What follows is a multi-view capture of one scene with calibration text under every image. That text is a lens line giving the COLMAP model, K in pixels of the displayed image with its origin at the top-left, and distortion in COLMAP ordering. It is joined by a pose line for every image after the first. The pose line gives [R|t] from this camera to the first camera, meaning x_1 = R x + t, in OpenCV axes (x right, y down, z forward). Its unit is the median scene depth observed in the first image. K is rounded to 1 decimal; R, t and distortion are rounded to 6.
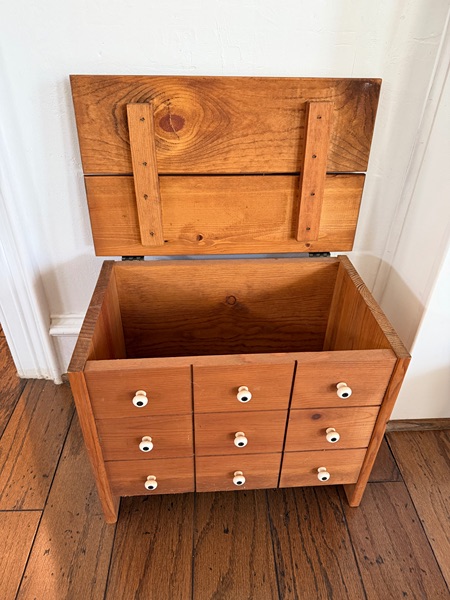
lens RADIAL K [[441.3, 0, 225.7], [0, 441.3, 288.9], [0, 0, 1]] dist [-0.000216, -0.016143]
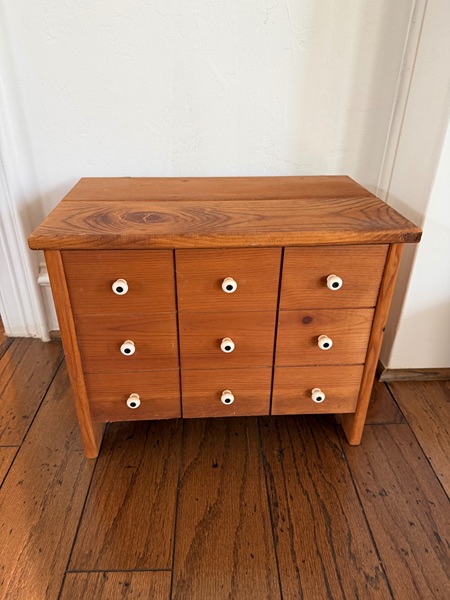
lens RADIAL K [[441.3, 0, 224.5], [0, 441.3, 295.6], [0, 0, 1]] dist [-0.000216, -0.016143]
pose [[0.999862, -0.006011, -0.015491, 0.037854], [0.004385, 0.994675, -0.102967, 0.295680], [0.016027, 0.102885, 0.994564, 0.044858]]
